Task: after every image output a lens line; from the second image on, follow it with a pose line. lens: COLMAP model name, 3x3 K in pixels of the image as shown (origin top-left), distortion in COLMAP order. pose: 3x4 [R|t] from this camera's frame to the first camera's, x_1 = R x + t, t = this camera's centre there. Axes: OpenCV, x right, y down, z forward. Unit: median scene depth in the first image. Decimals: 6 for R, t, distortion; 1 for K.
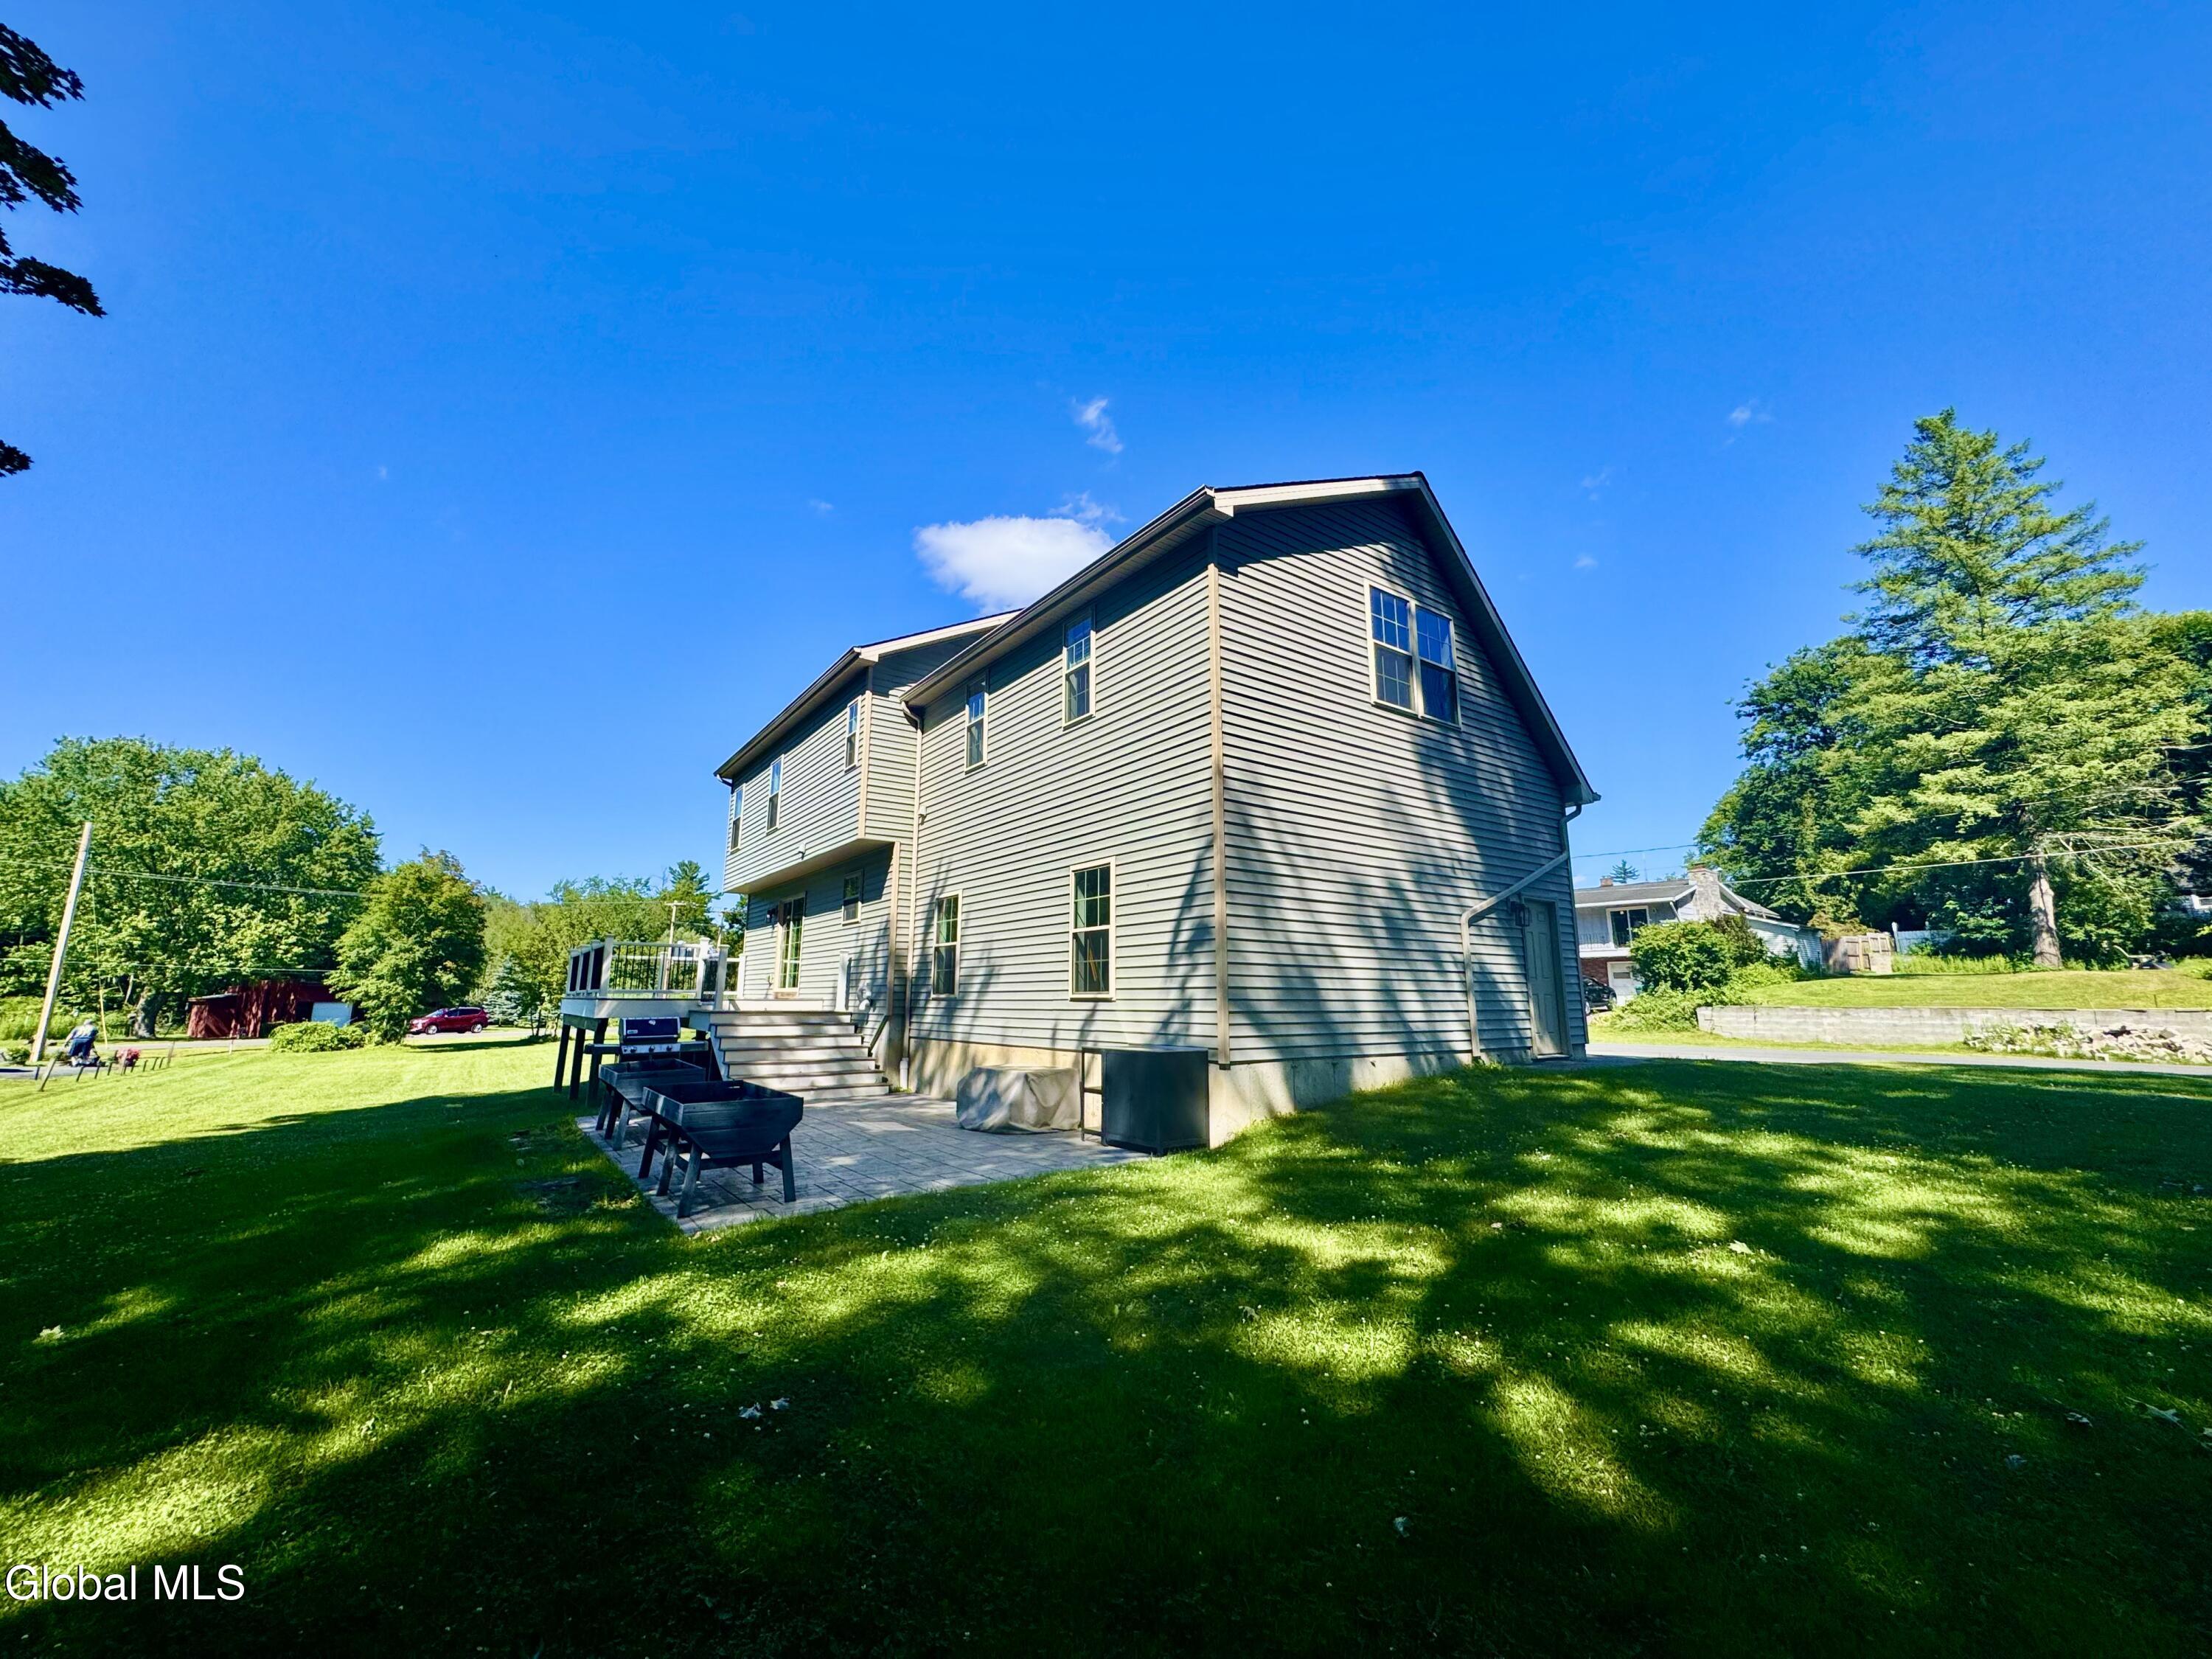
lens RADIAL K [[881.5, 0, 1106.1], [0, 881.5, 823.1], [0, 0, 1]] dist [-0.000692, -0.000202]
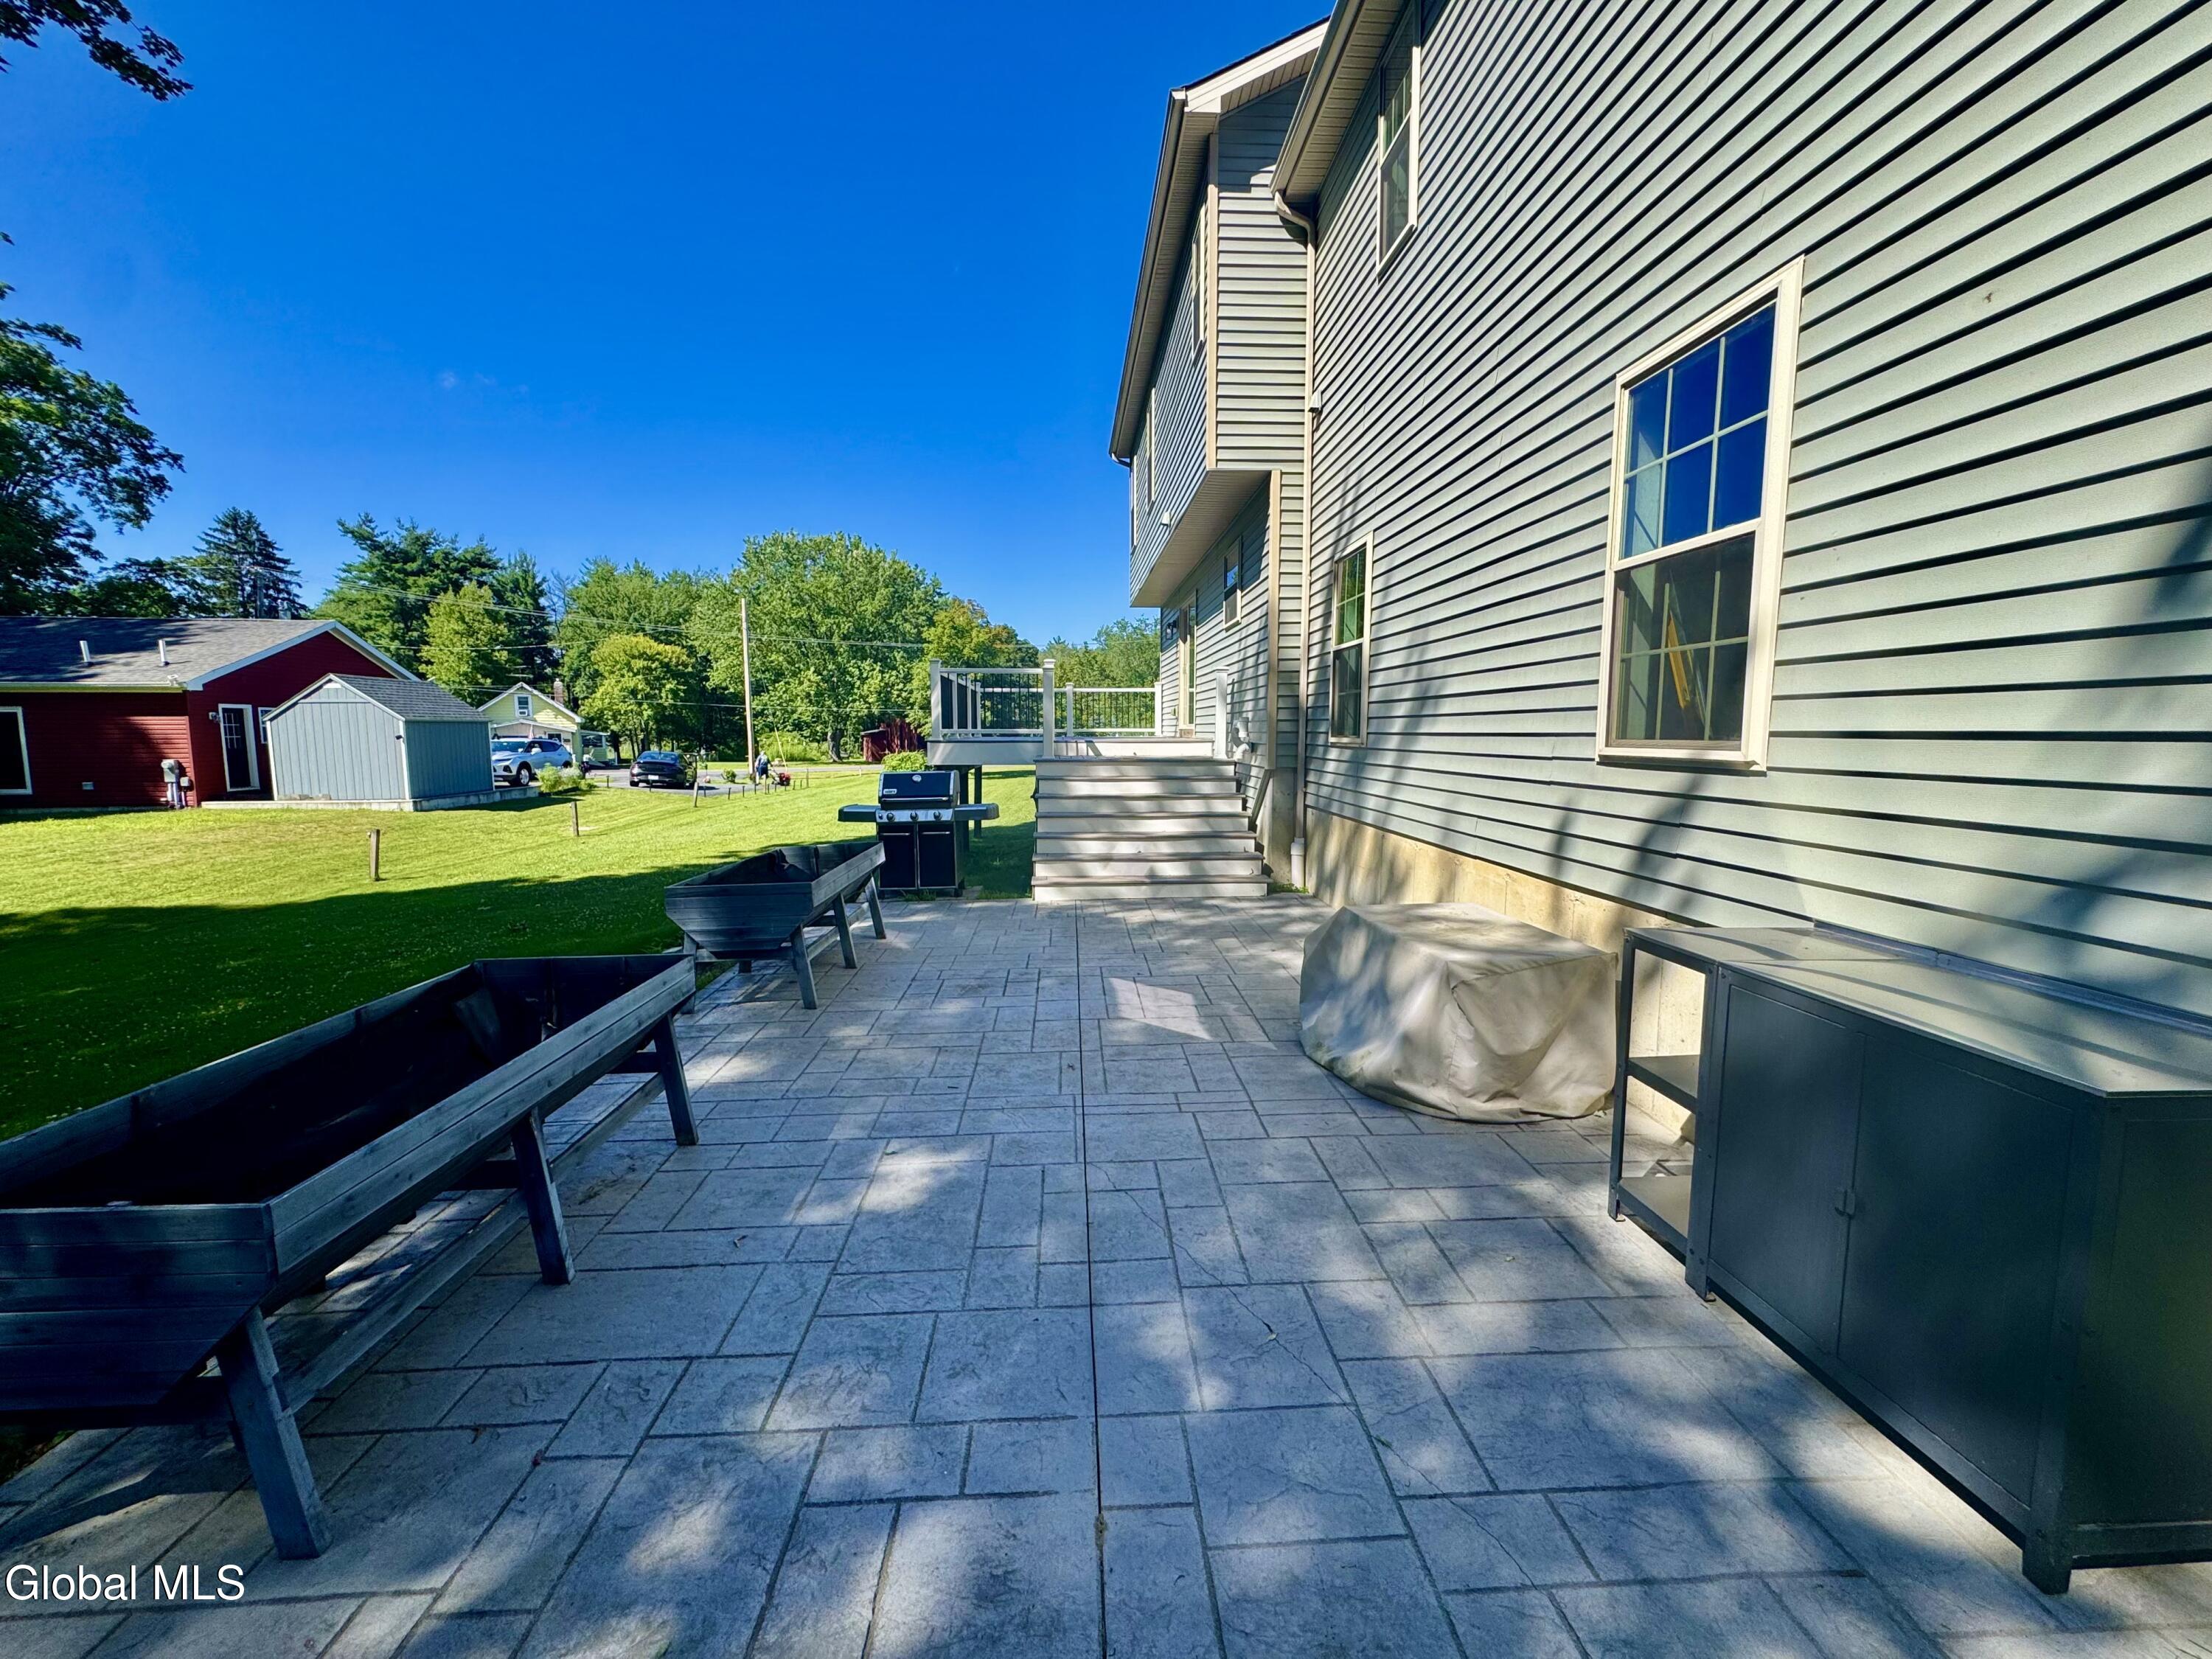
lens RADIAL K [[885.7, 0, 1107.7], [0, 885.7, 822.9], [0, 0, 1]] dist [-0.008172, 0.000160]
pose [[0.841294, 0.052952, -0.537978, -0.008127], [0.109080, 0.958091, 0.264883, 0.059976], [0.529458, -0.281527, 0.800261, 0.334787]]
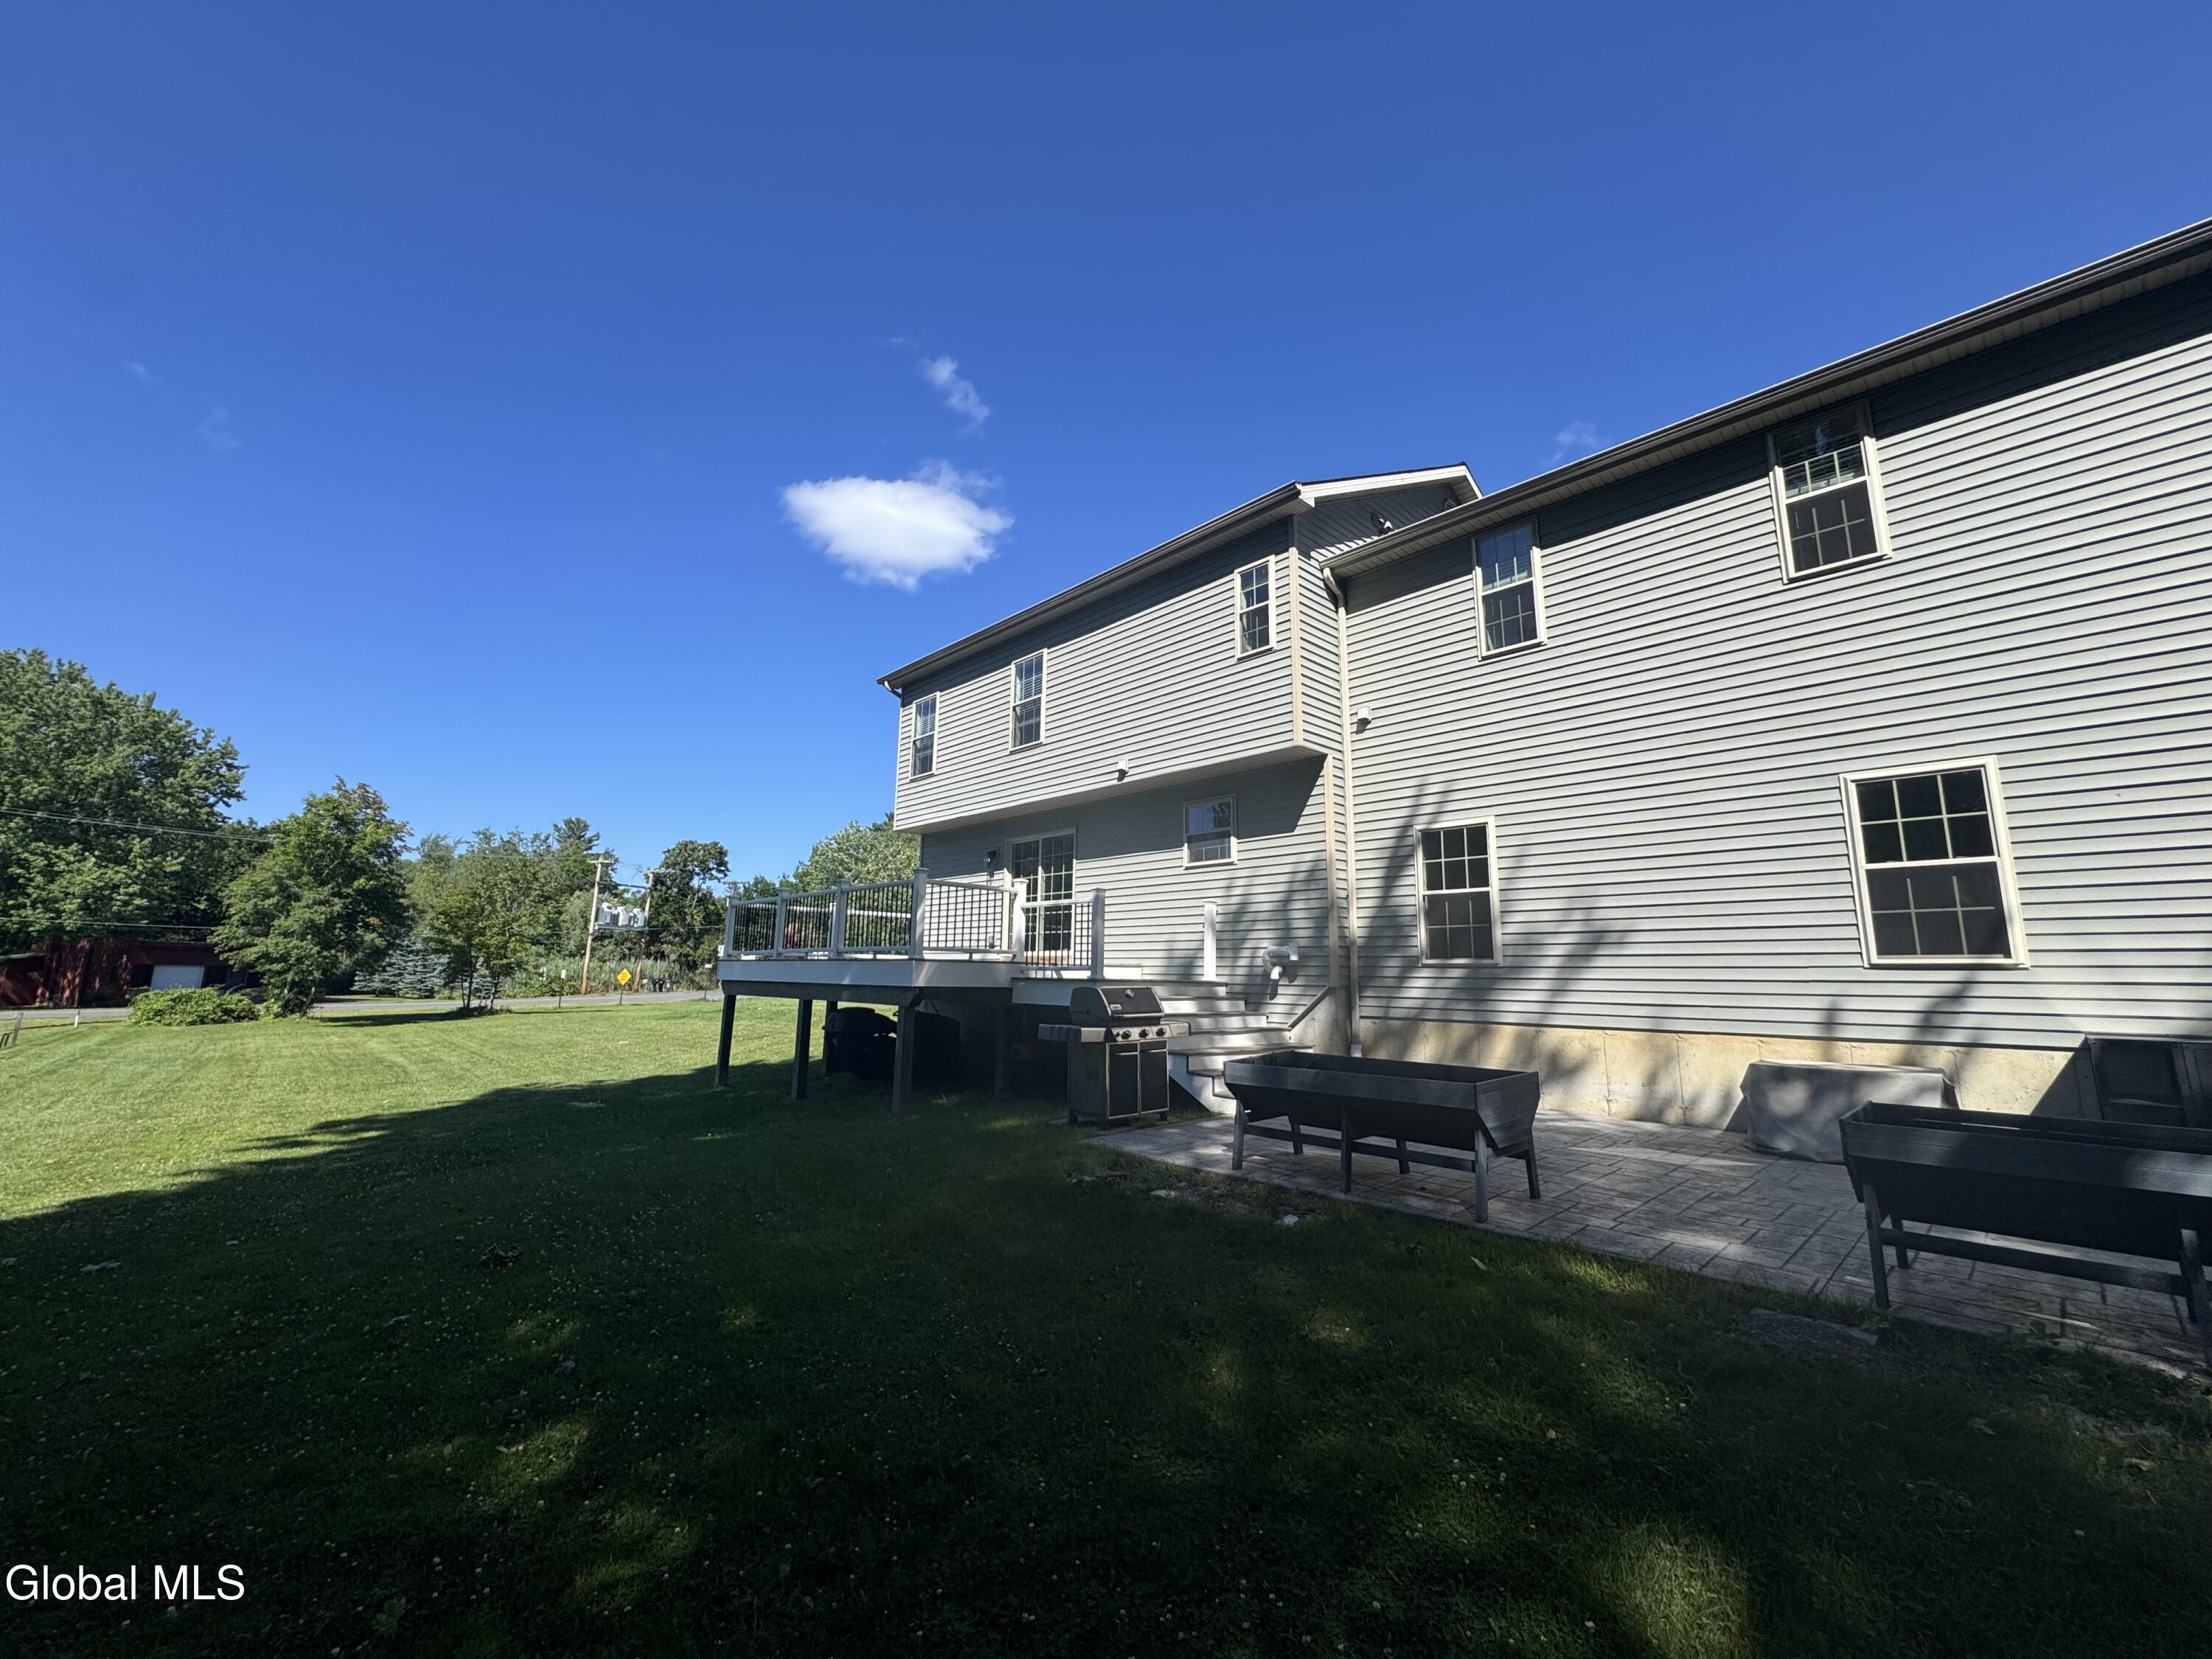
lens RADIAL K [[883.4, 0, 1105.4], [0, 883.4, 822.0], [0, 0, 1]] dist [-0.002641, 0.000346]
pose [[0.991513, 0.035285, 0.125130, -0.404832], [-0.038296, 0.999030, 0.021737, 0.054272], [-0.124241, -0.026345, 0.991902, 0.225781]]
